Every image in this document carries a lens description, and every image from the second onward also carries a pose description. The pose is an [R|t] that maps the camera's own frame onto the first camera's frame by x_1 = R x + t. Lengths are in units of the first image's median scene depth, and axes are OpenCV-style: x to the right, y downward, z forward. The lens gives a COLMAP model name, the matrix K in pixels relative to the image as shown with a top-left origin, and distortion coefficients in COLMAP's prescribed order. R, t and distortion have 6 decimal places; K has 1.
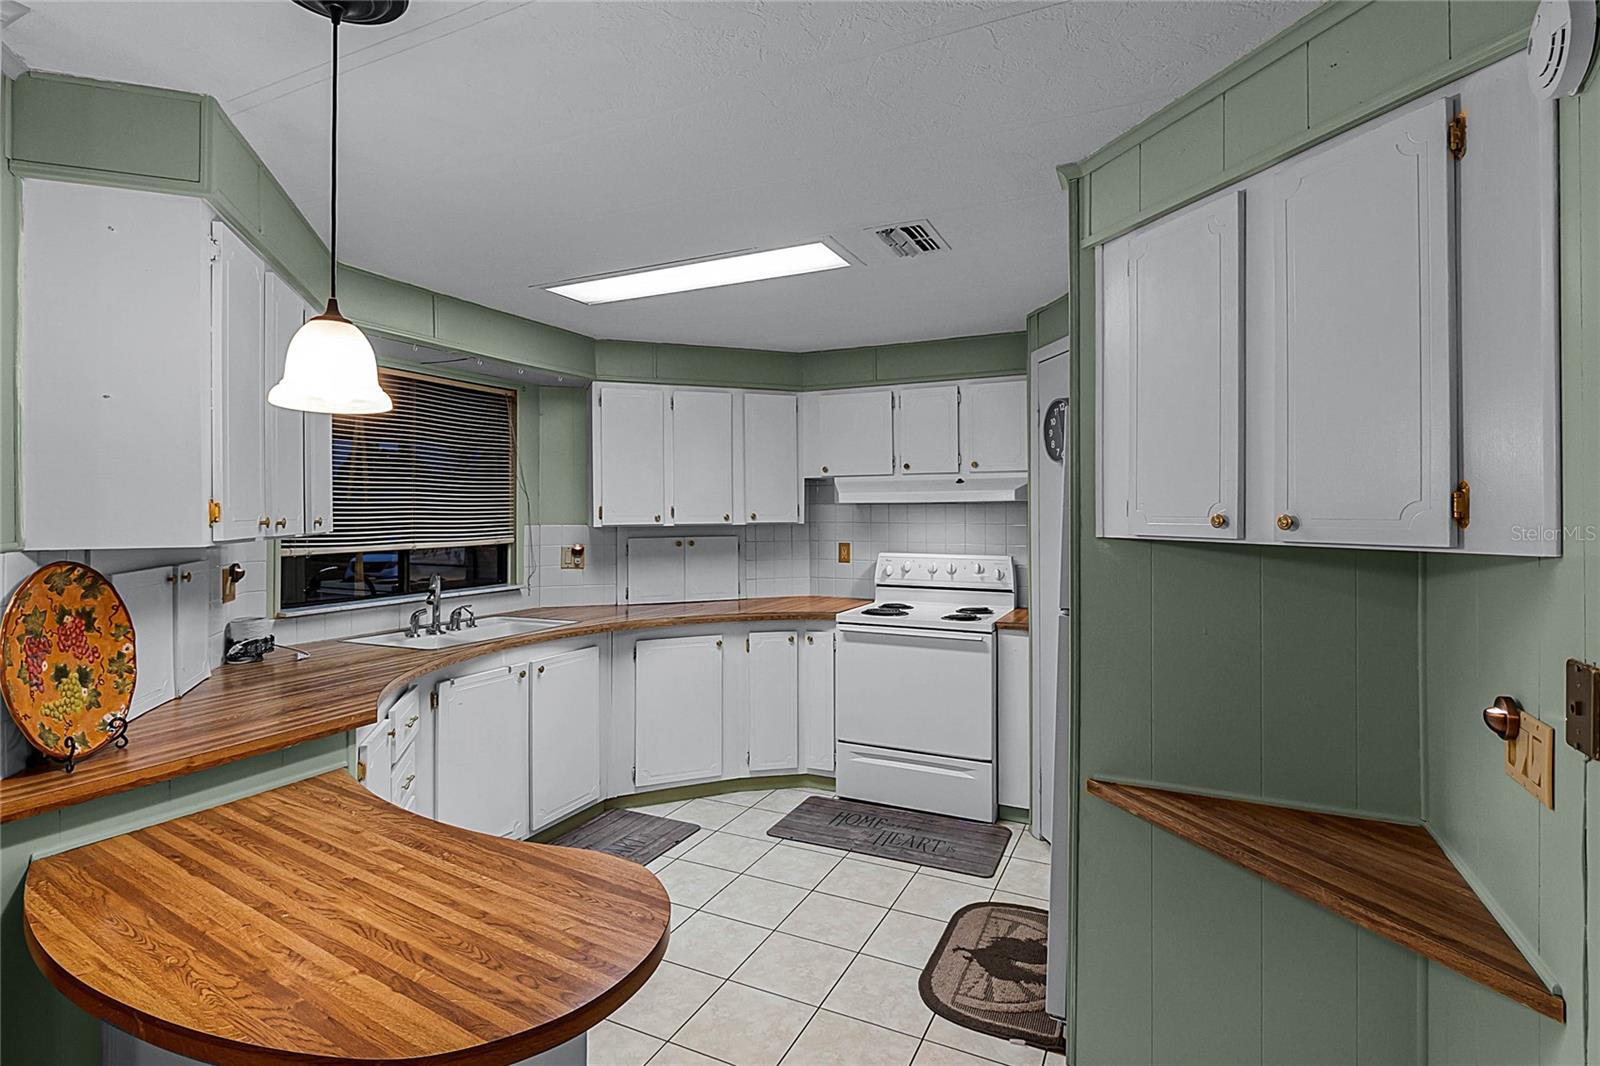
lens RADIAL K [[781.9, 0, 800.9], [0, 781.9, 504.0], [0, 0, 1]] dist [-0.000502, -0.001349]
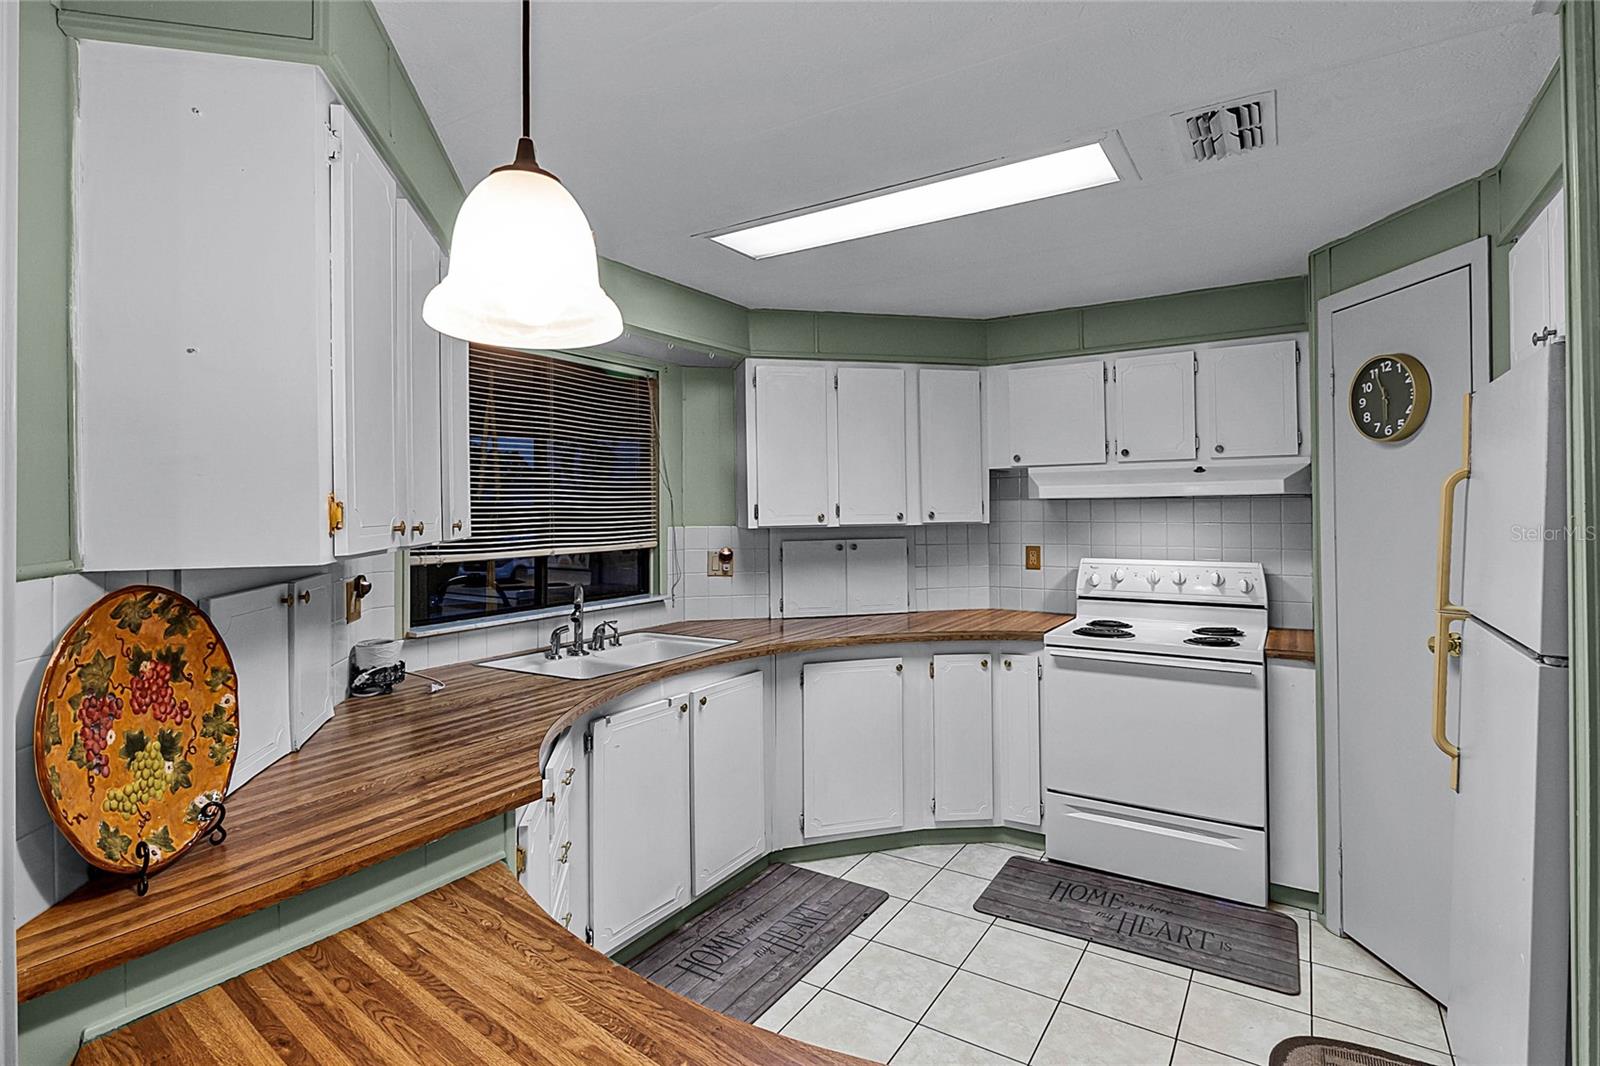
lens RADIAL K [[792.7, 0, 800.1], [0, 792.7, 501.0], [0, 0, 1]] dist [0.000952, -0.000693]
pose [[0.993217, -0.007126, -0.116058, -0.125990], [0.007051, 0.999975, -0.001061, 0.000790], [0.116062, 0.000235, 0.993242, 0.169377]]
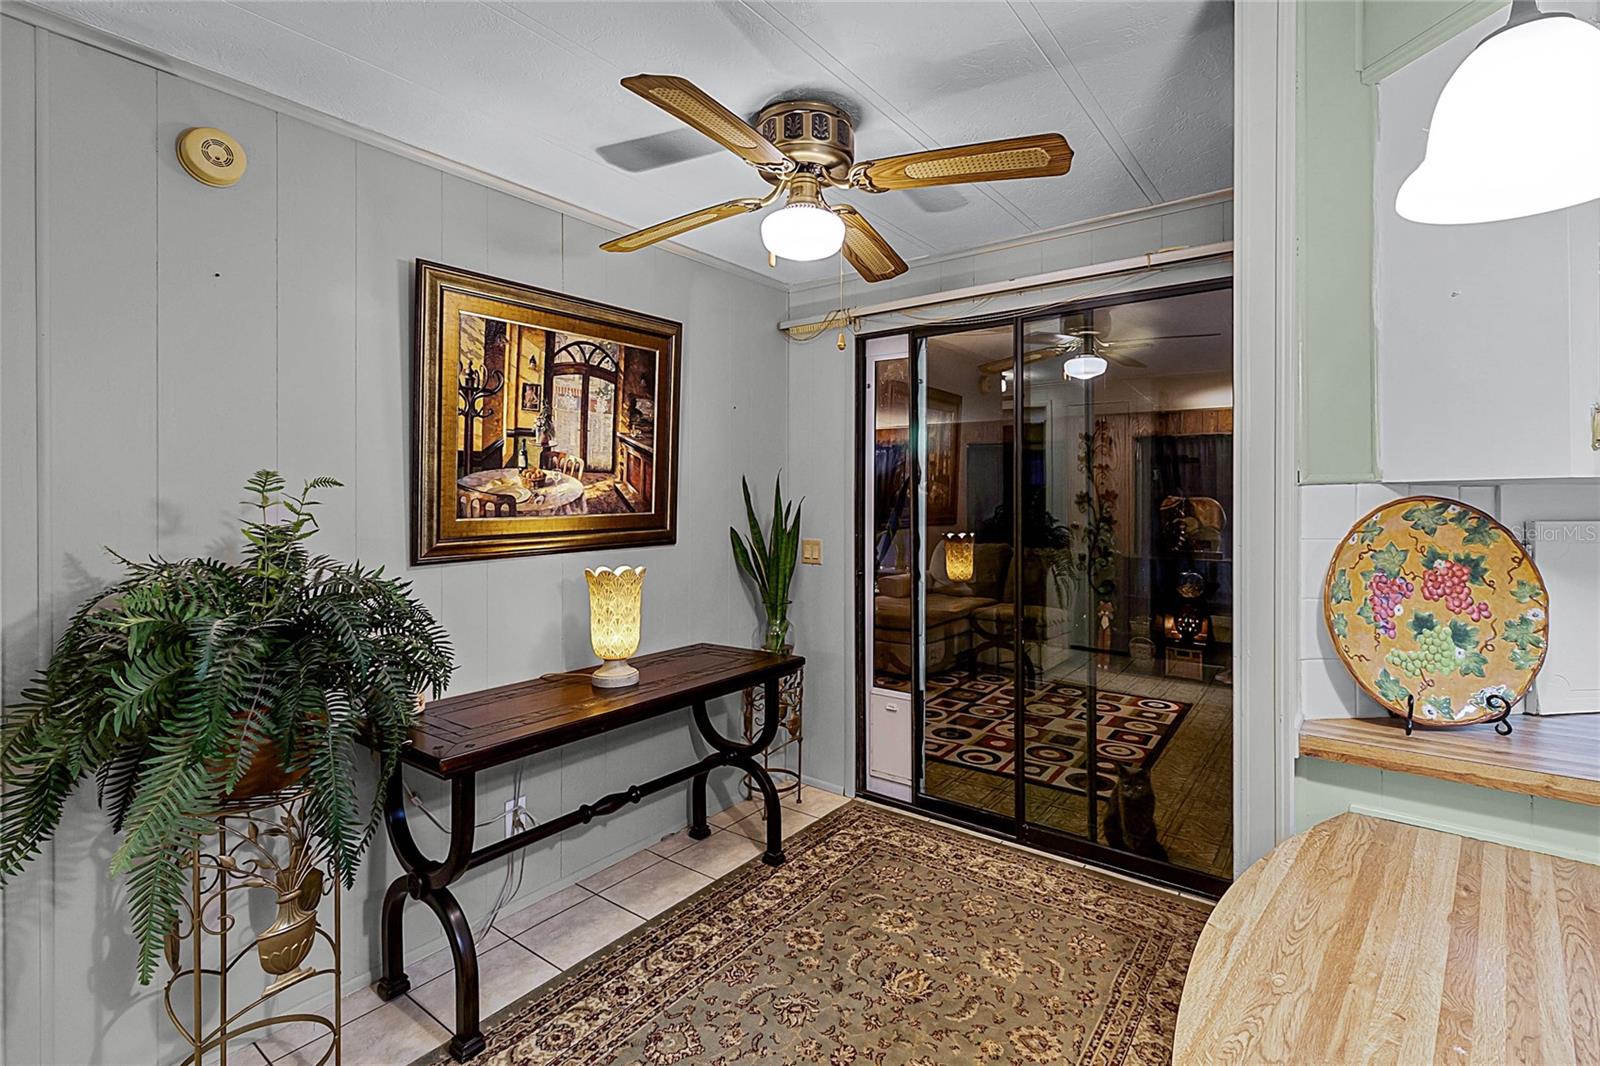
lens RADIAL K [[741.7, 0, 799.5], [0, 741.7, 503.6], [0, 0, 1]] dist [0.002109, -0.000400]
pose [[-0.199068, 0.009238, -0.979942, 0.004090], [0.008560, 0.999934, 0.007688, 0.033008], [0.979948, -0.006858, -0.199134, 0.226824]]
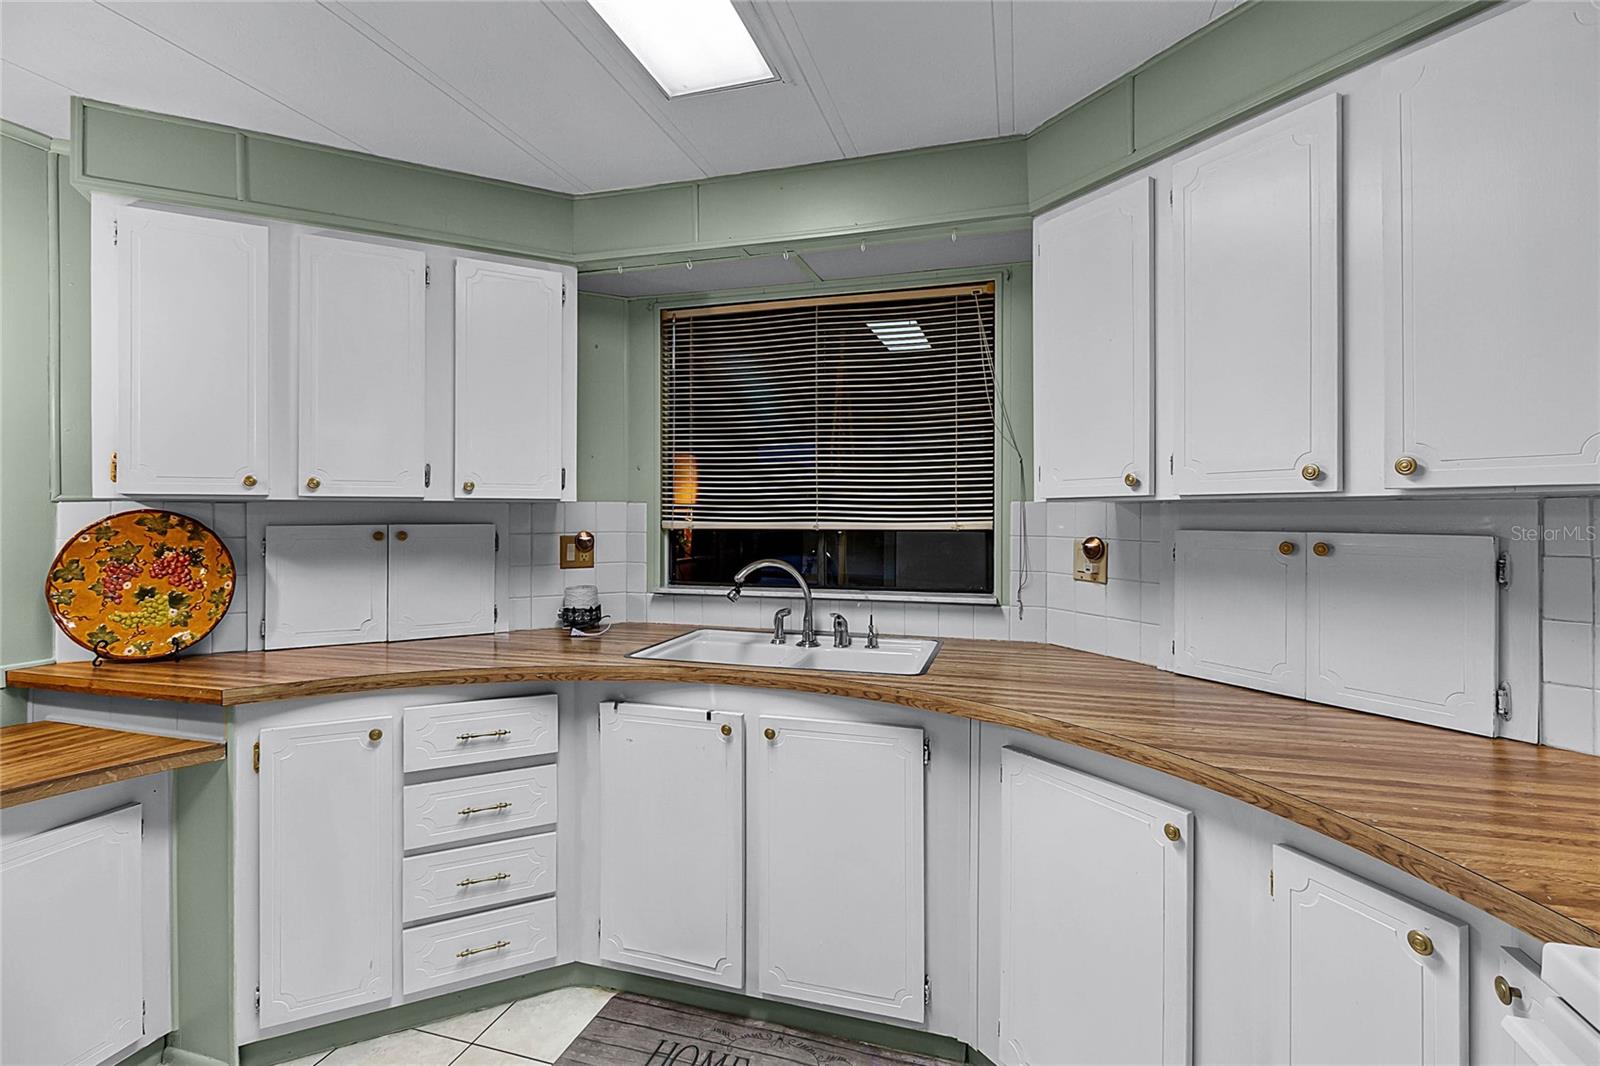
lens RADIAL K [[741.4, 0, 798.1], [0, 741.4, 509.2], [0, 0, 1]] dist [-0.002569, -0.000433]
pose [[0.158112, 0.002544, -0.987418, 0.223290], [0.007409, 0.999965, 0.003763, 0.036129], [0.987393, -0.007911, 0.158088, 0.897185]]
